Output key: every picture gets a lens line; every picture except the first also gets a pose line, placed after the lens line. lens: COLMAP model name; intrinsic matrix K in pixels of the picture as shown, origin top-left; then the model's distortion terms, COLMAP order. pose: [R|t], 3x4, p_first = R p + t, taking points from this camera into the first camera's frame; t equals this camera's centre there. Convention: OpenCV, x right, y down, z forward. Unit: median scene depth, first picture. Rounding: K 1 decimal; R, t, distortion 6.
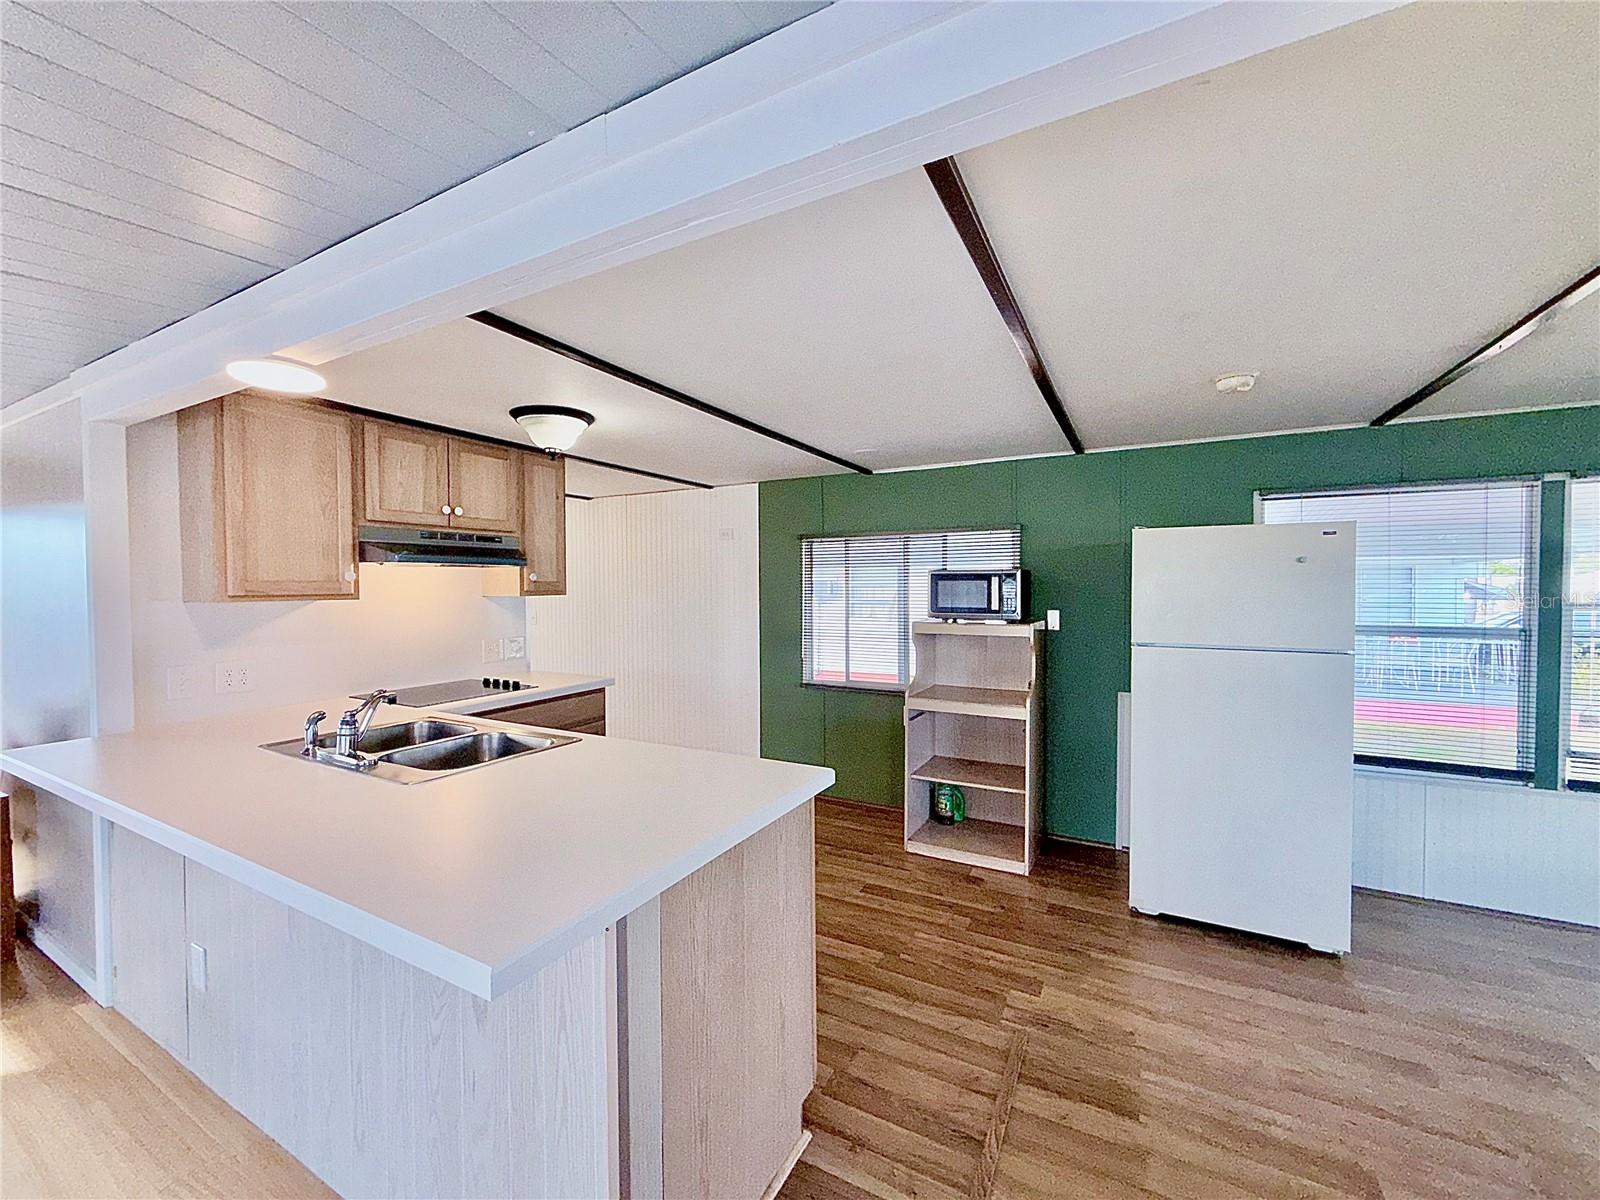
lens RADIAL K [[637.8, 0, 797.4], [0, 637.8, 599.1], [0, 0, 1]] dist [-0.004811, 0.000555]
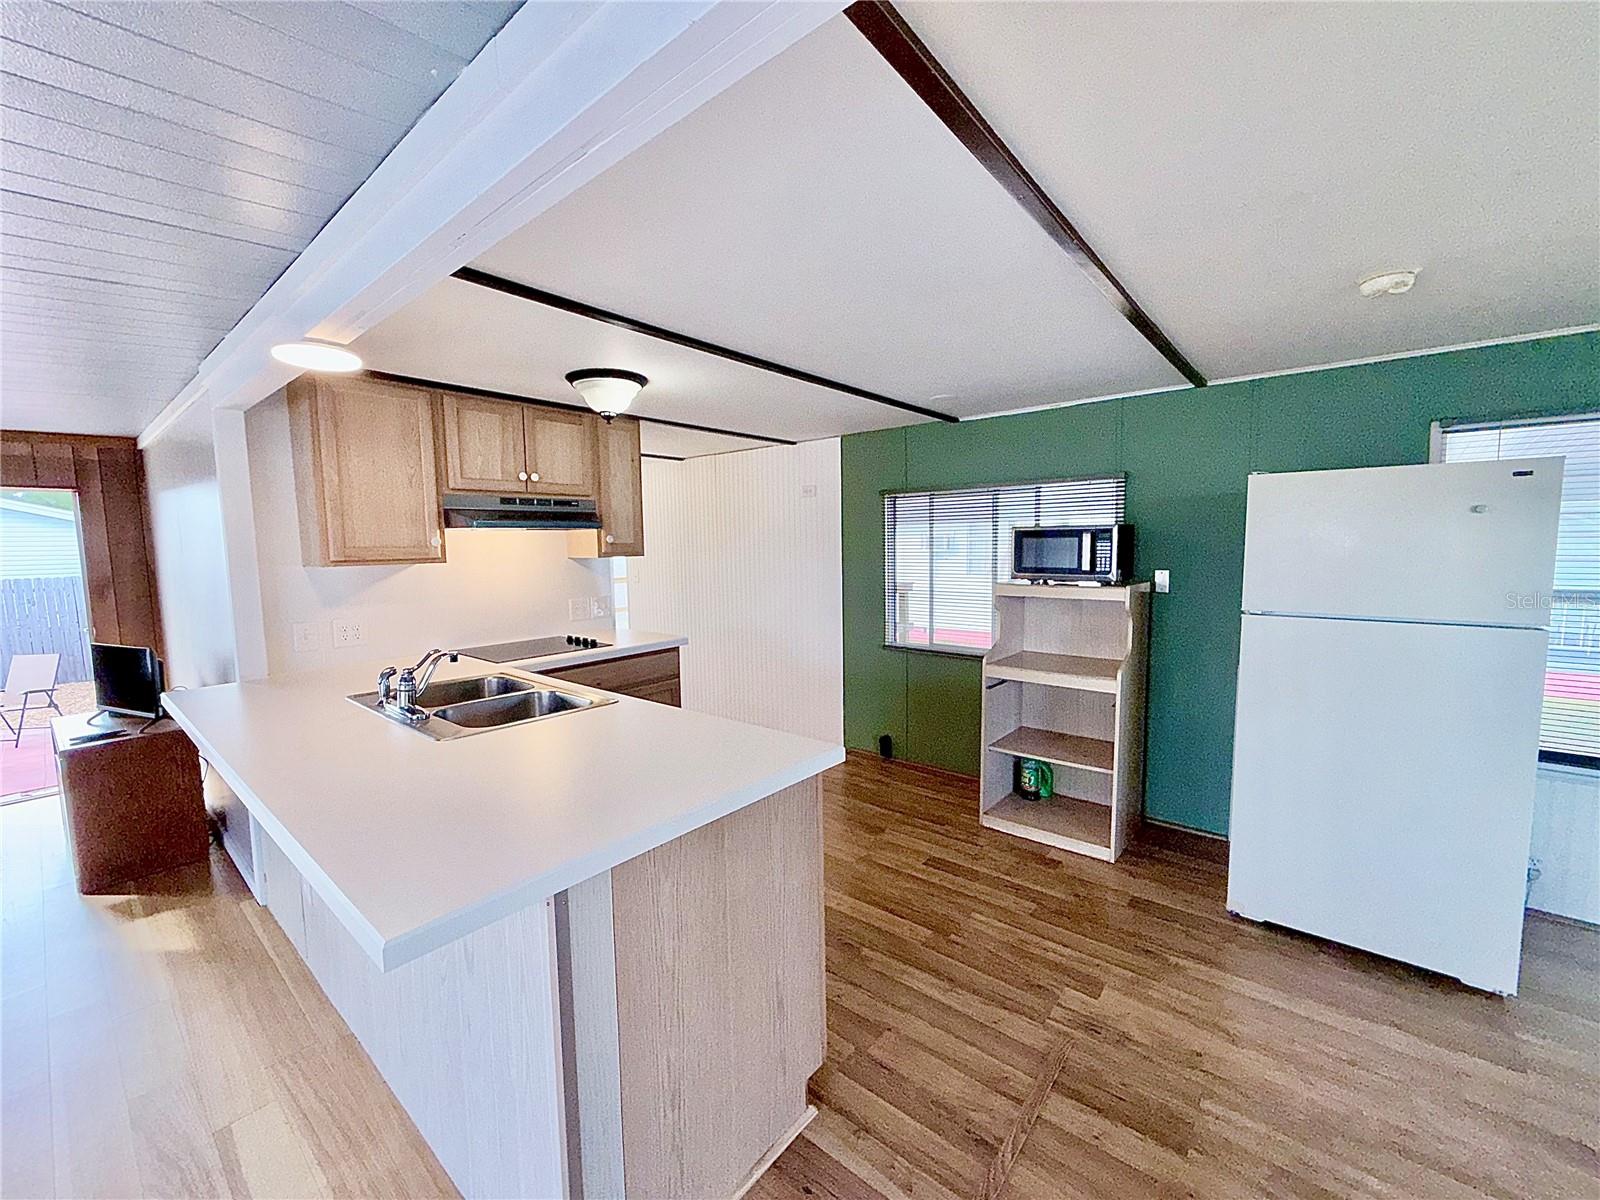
lens RADIAL K [[637.8, 0, 797.2], [0, 637.8, 599.4], [0, 0, 1]] dist [-0.004811, 0.000555]
pose [[0.980226, 0.007658, -0.197735, 0.102267], [0.006305, 0.997535, 0.069887, -0.008537], [0.197782, -0.069752, 0.977761, 0.049573]]
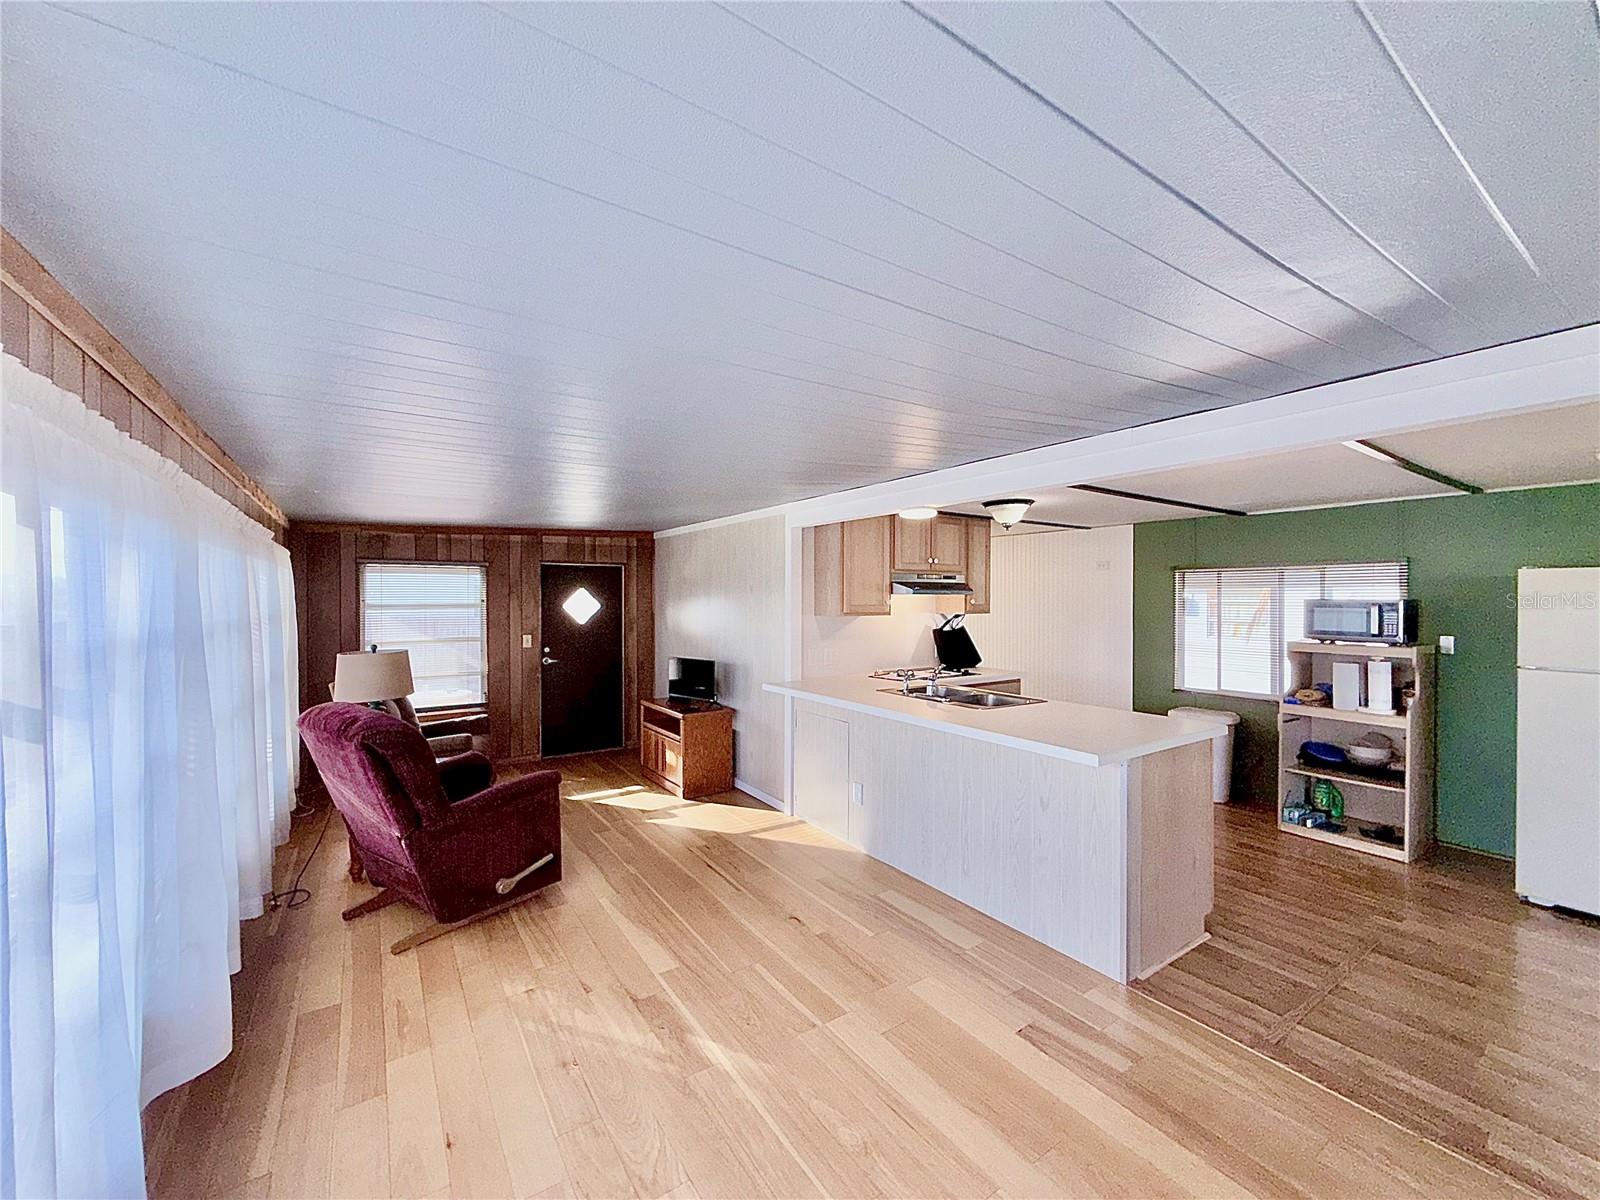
lens RADIAL K [[637.8, 0, 797.5], [0, 637.8, 598.6], [0, 0, 1]] dist [-0.004811, 0.000555]
pose [[0.886708, 0.008384, -0.462254, -0.102809], [-0.017683, 0.999719, -0.015788, -0.012357], [0.461992, 0.022173, 0.886607, -0.597797]]
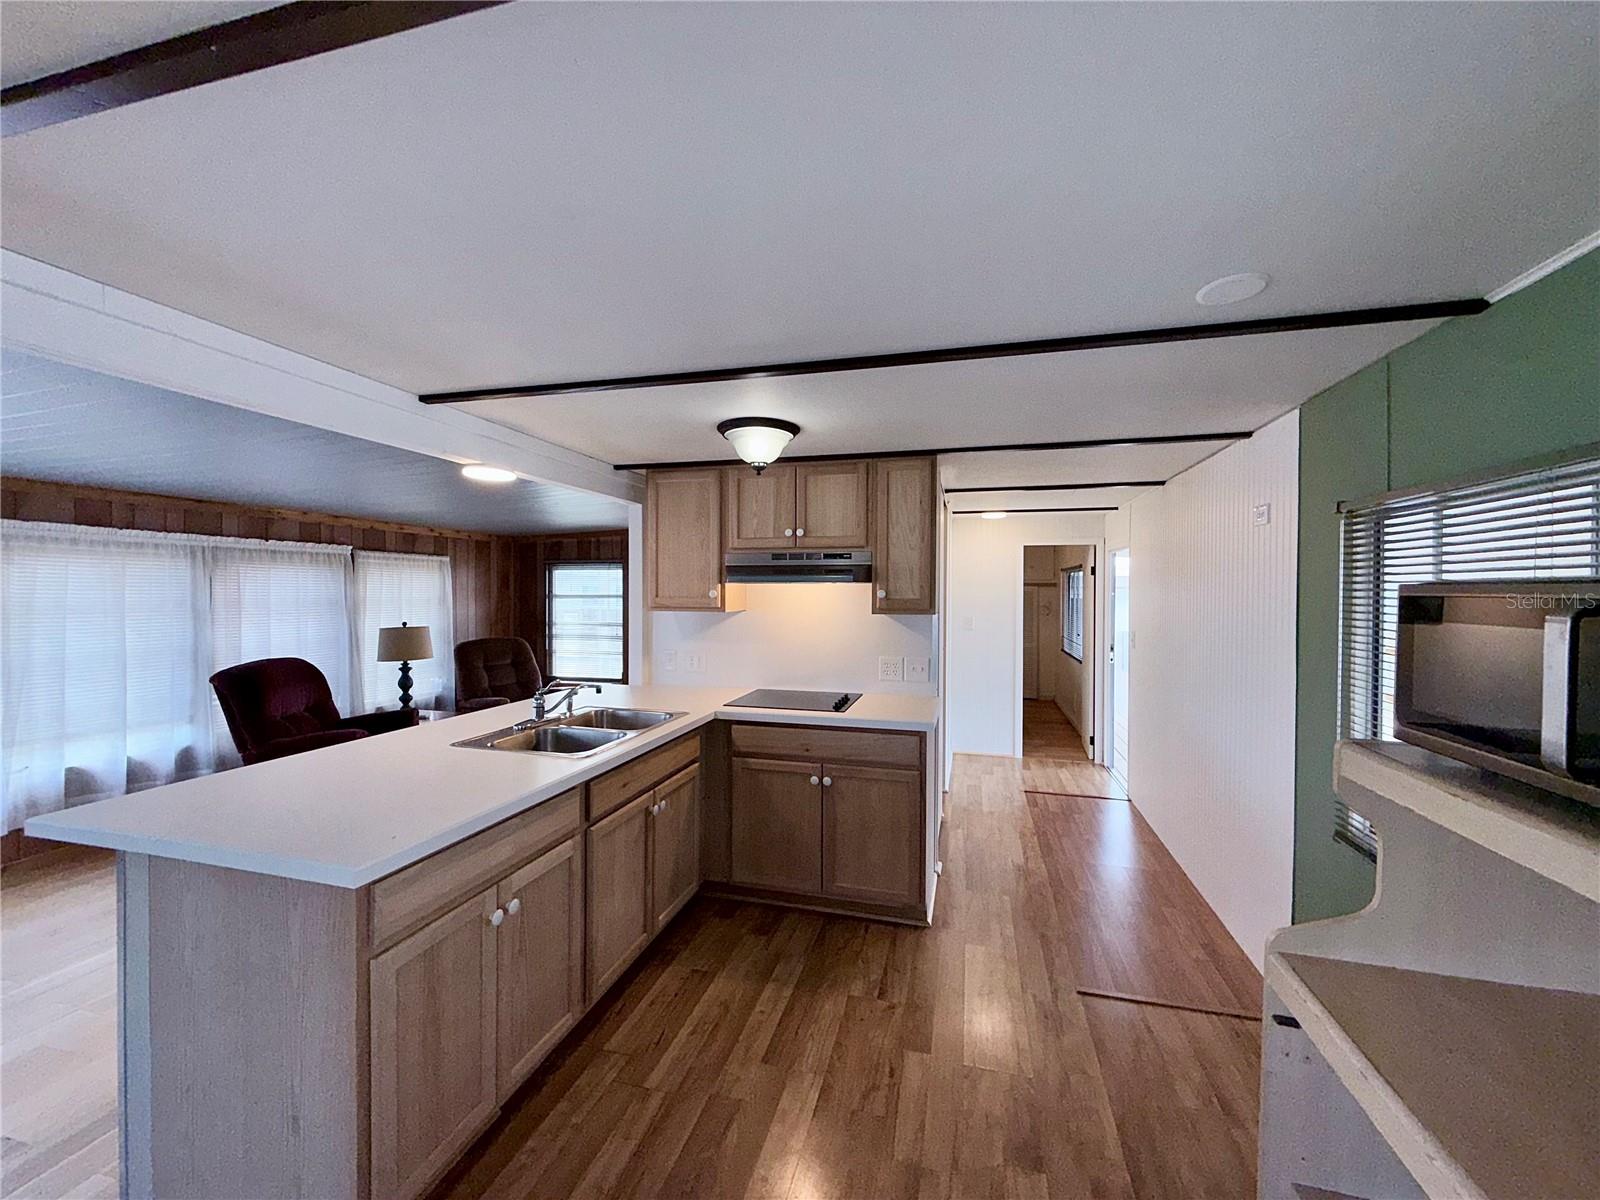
lens RADIAL K [[637.8, 0, 800.7], [0, 637.8, 598.0], [0, 0, 1]] dist [-0.004811, 0.000555]
pose [[0.233578, 0.017836, -0.972174, 0.524201], [-0.025544, 0.999599, 0.012202, -0.042529], [0.972002, 0.021983, 0.233940, 0.779156]]
